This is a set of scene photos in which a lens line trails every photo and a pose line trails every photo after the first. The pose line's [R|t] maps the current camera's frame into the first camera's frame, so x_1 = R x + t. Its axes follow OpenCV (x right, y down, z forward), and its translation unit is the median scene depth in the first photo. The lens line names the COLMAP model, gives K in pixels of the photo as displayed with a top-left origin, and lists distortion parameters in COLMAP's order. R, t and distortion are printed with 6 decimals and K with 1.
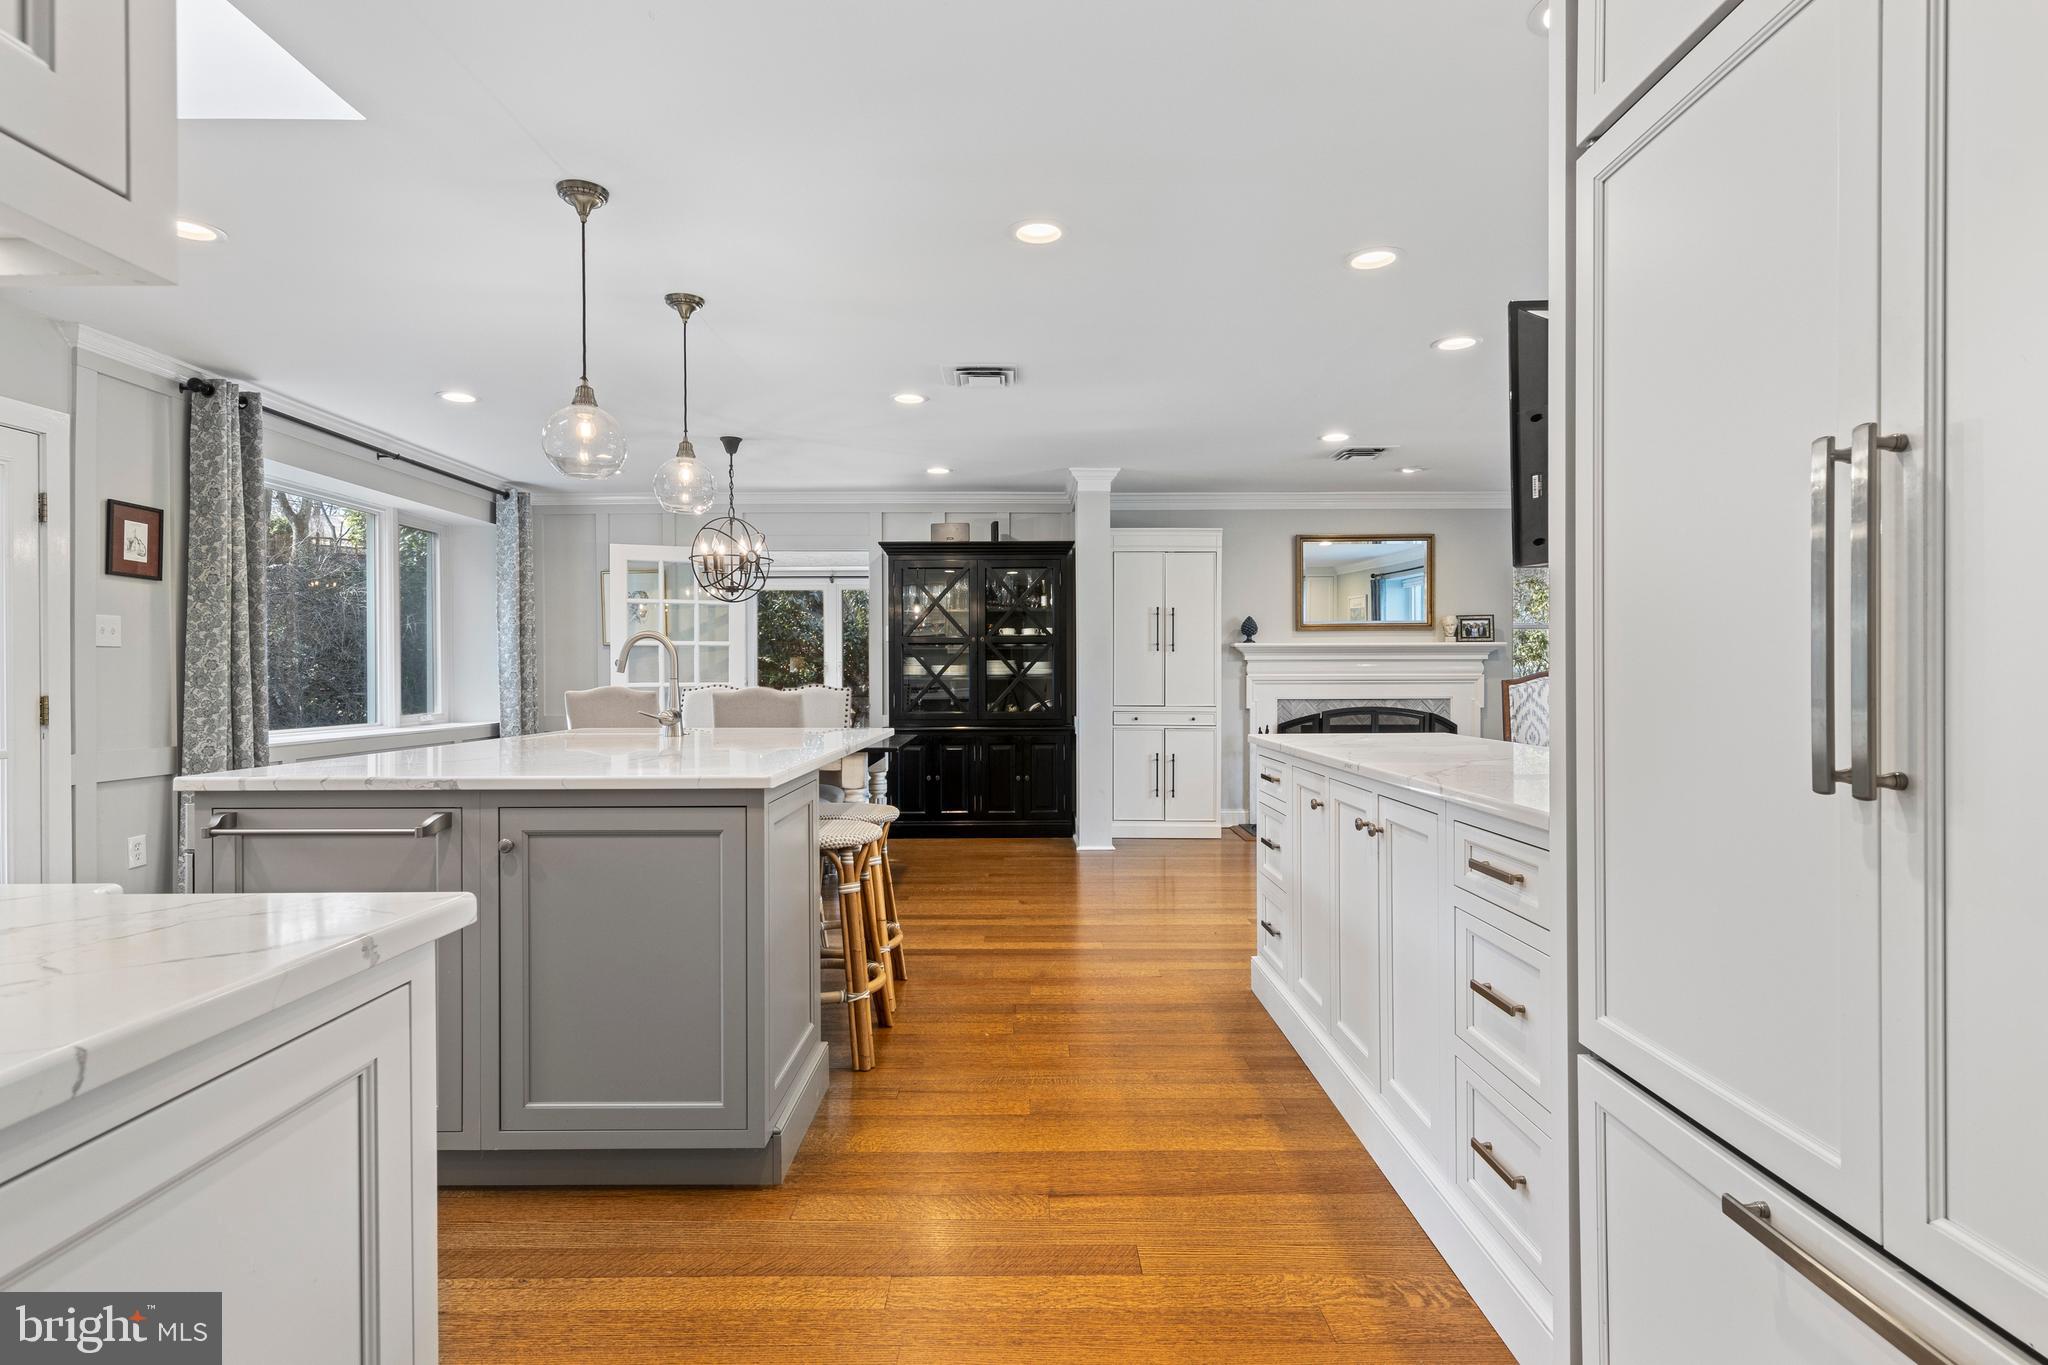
lens RADIAL K [[1043.9, 0, 1024.0], [0, 1043.9, 682.5], [0, 0, 1]] dist [0.008514, -0.001845]
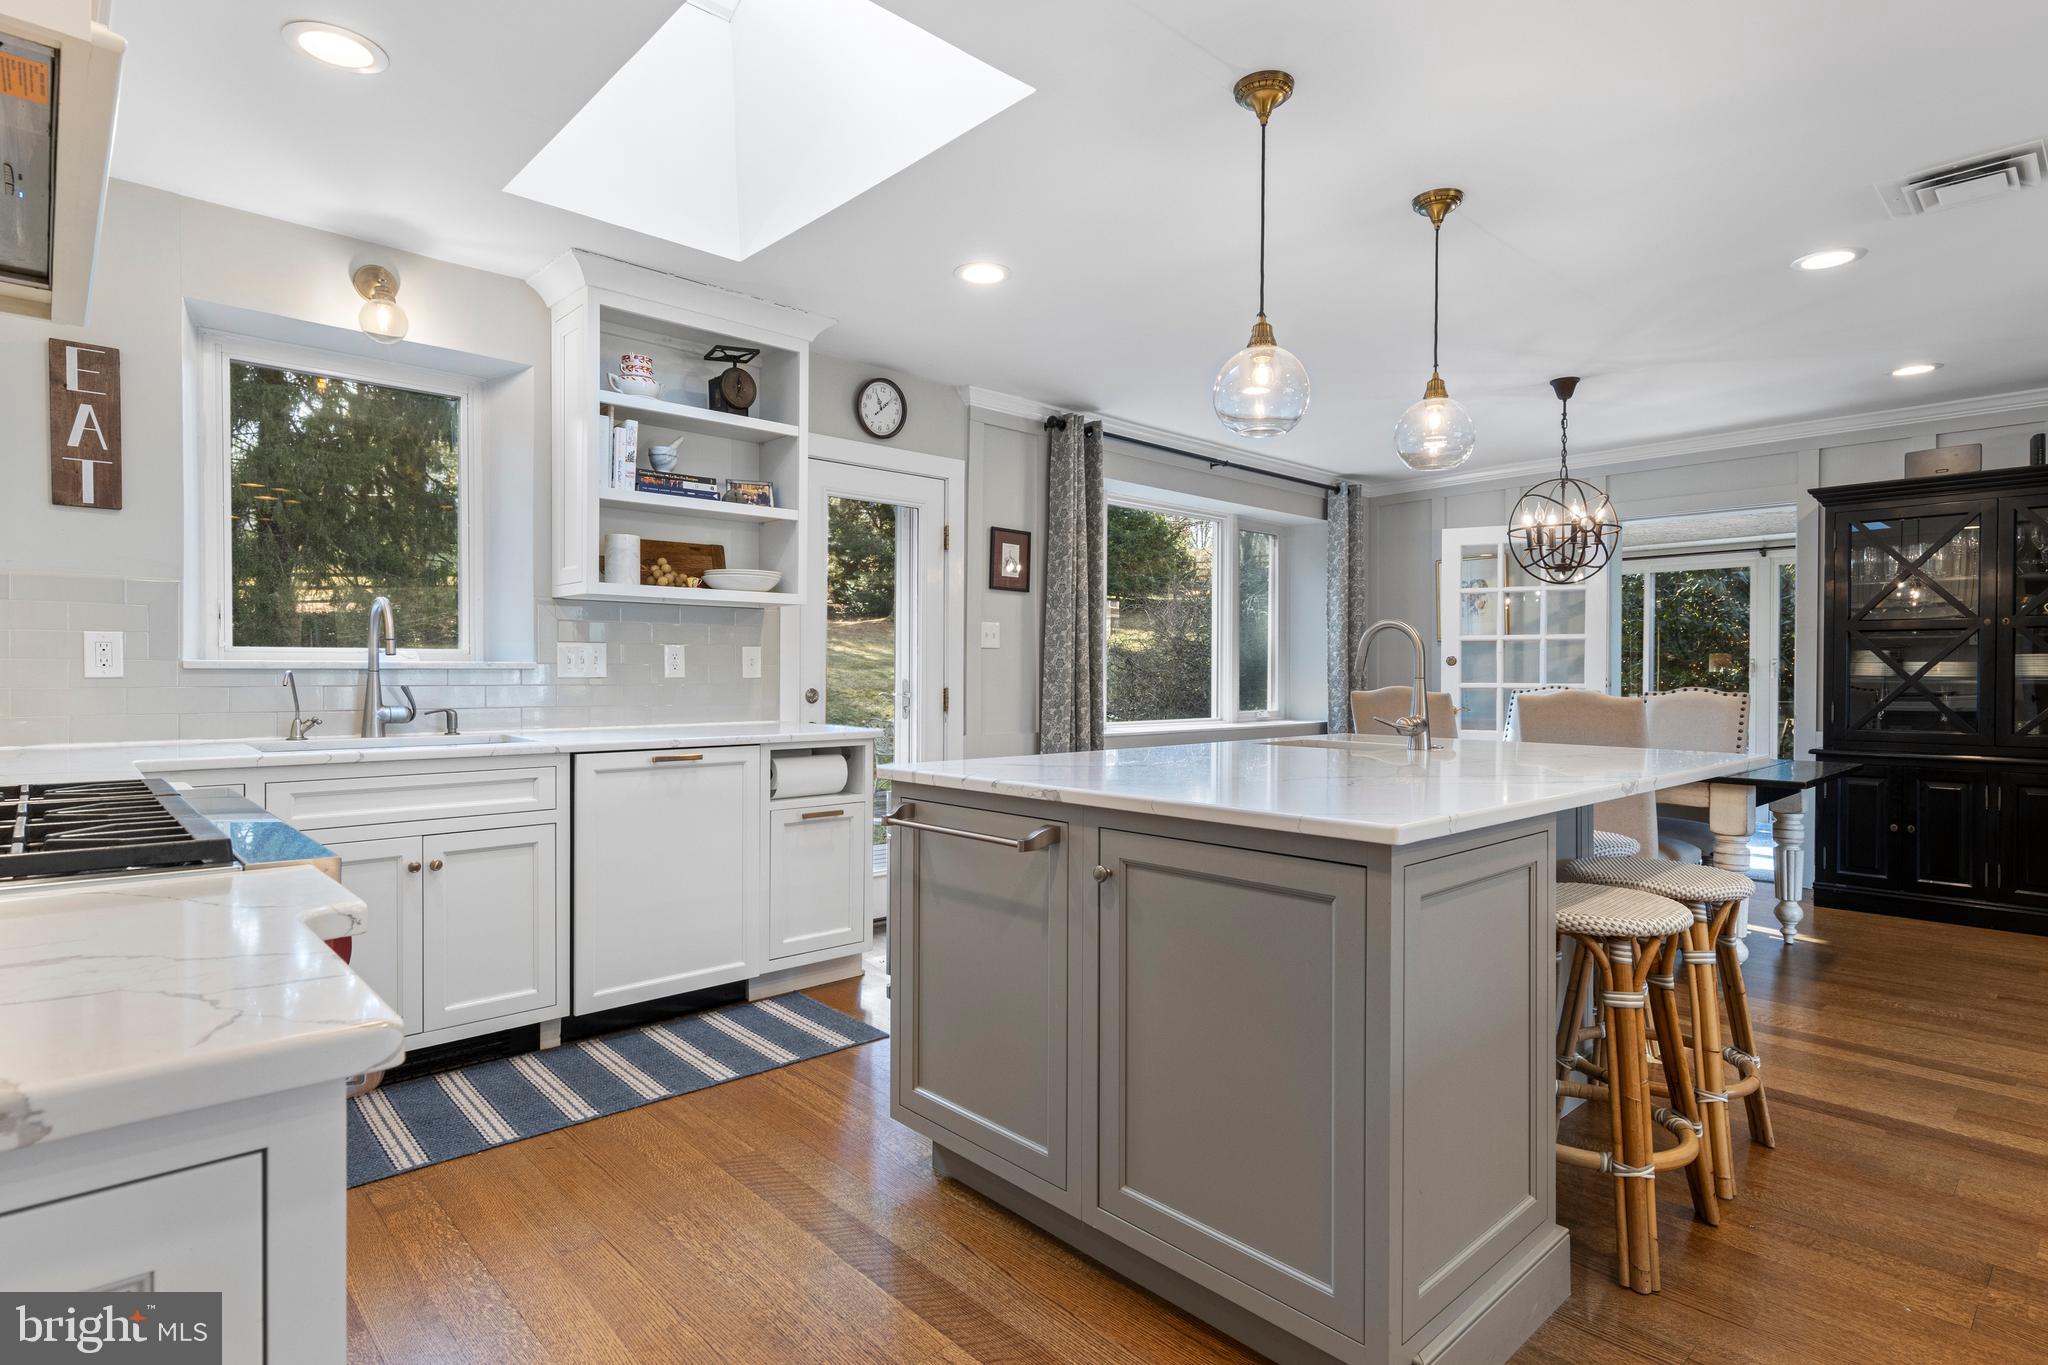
lens RADIAL K [[1043.9, 0, 1024.0], [0, 1043.9, 682.5], [0, 0, 1]] dist [0.008514, -0.001845]
pose [[0.679081, 0.010931, -0.733982, 0.025938], [-0.010581, 0.999931, 0.005103, -0.000603], [0.733987, 0.004301, 0.679149, 0.124939]]
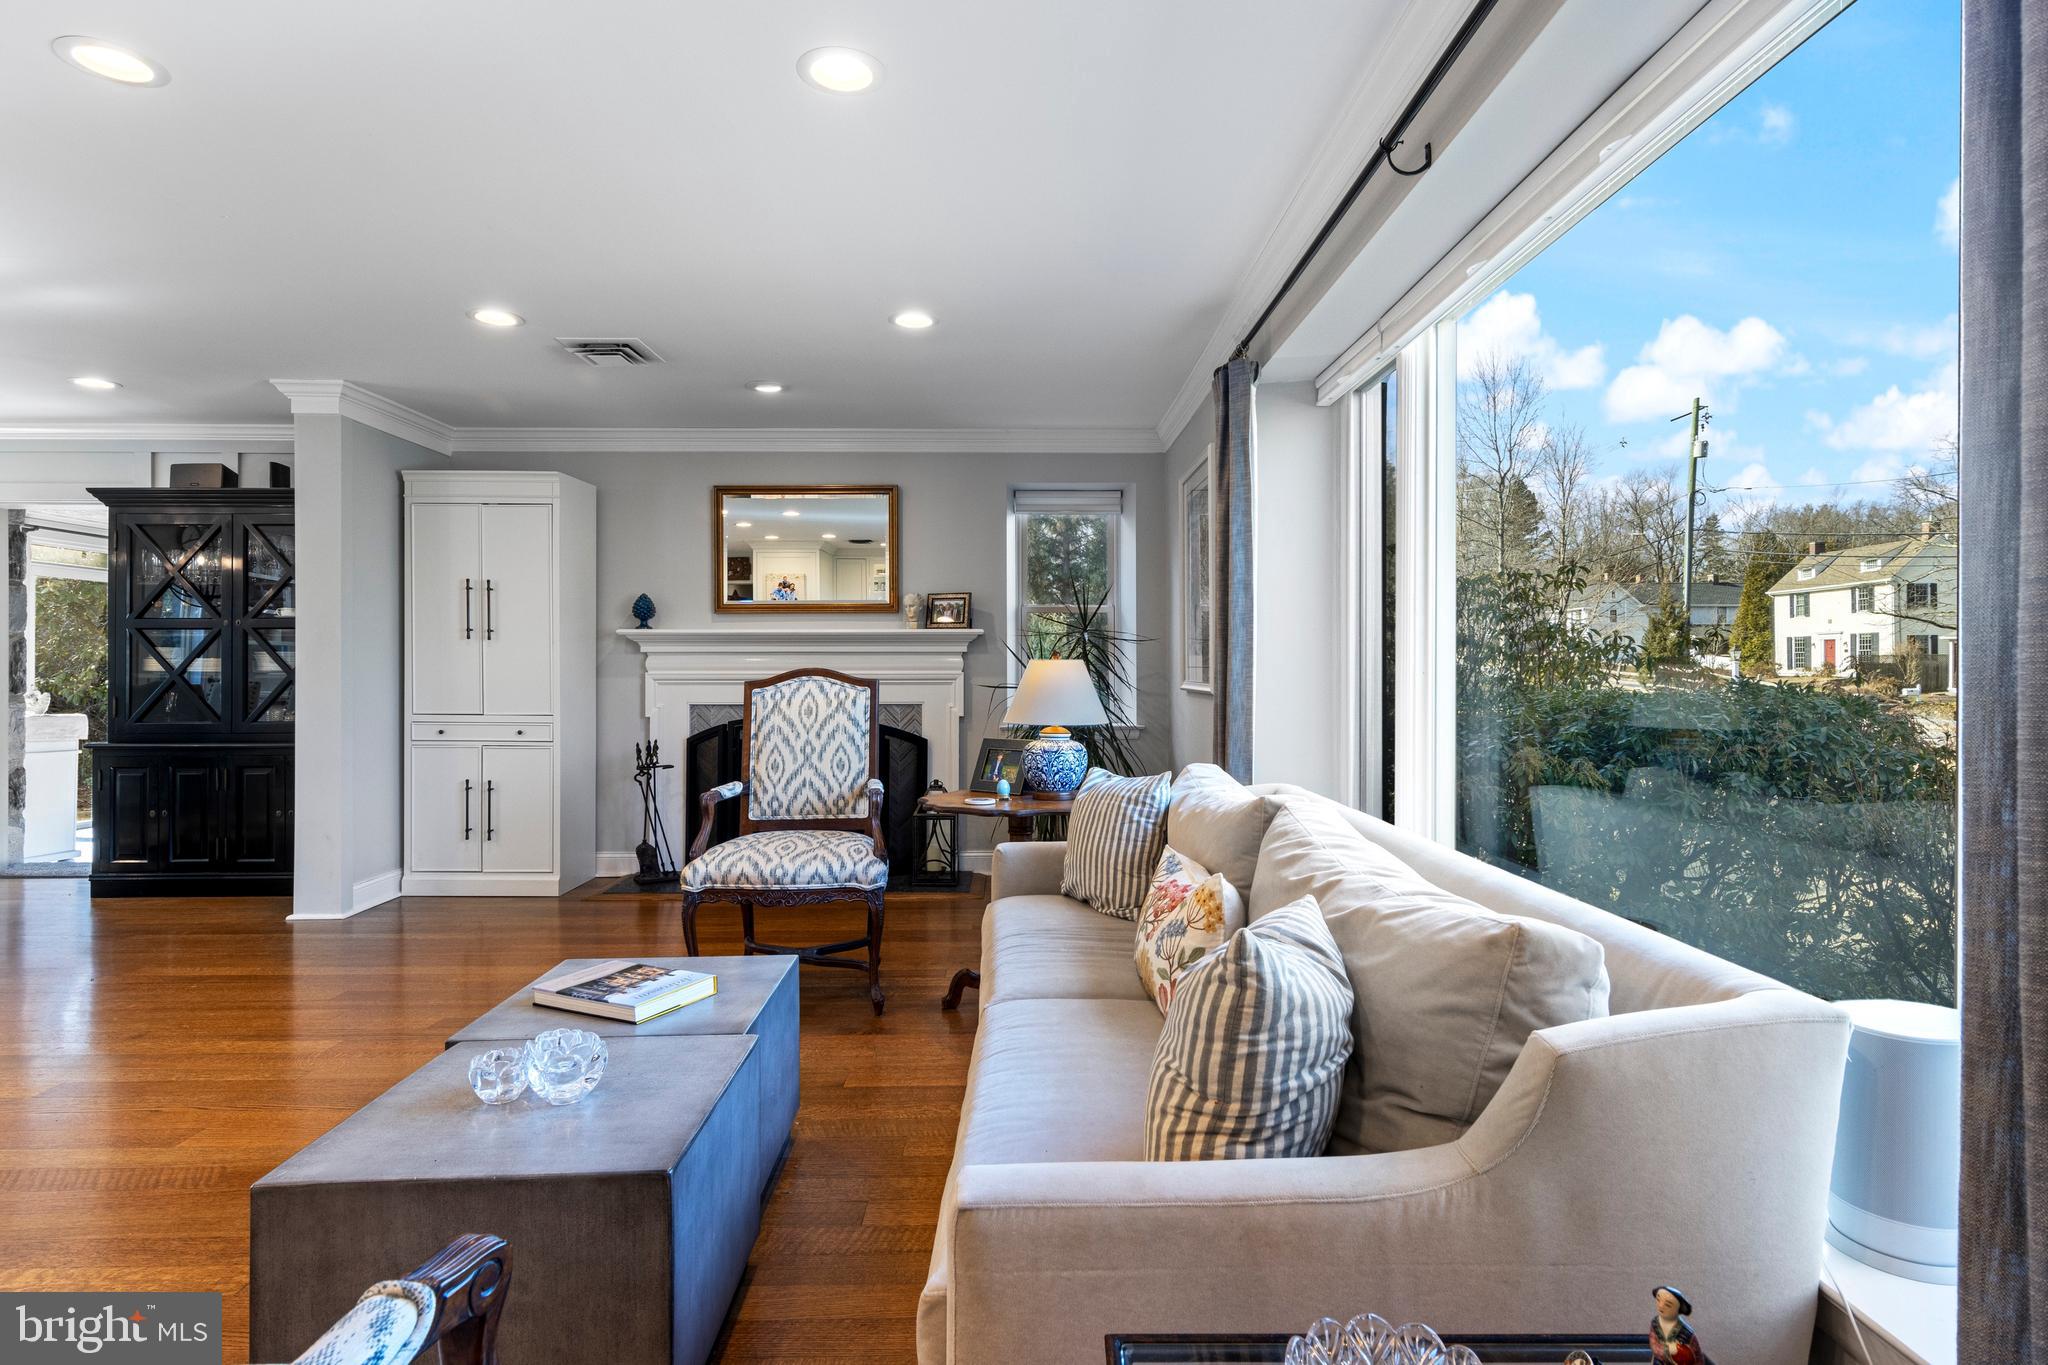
lens RADIAL K [[1049.8, 0, 1027.8], [0, 1049.8, 667.2], [0, 0, 1]] dist [0.004576, 0.000585]
pose [[0.999765, 0.001332, 0.021646, 0.528896], [-0.001134, 0.999957, -0.009154, -0.004547], [-0.021657, 0.009127, 0.999724, 0.268326]]
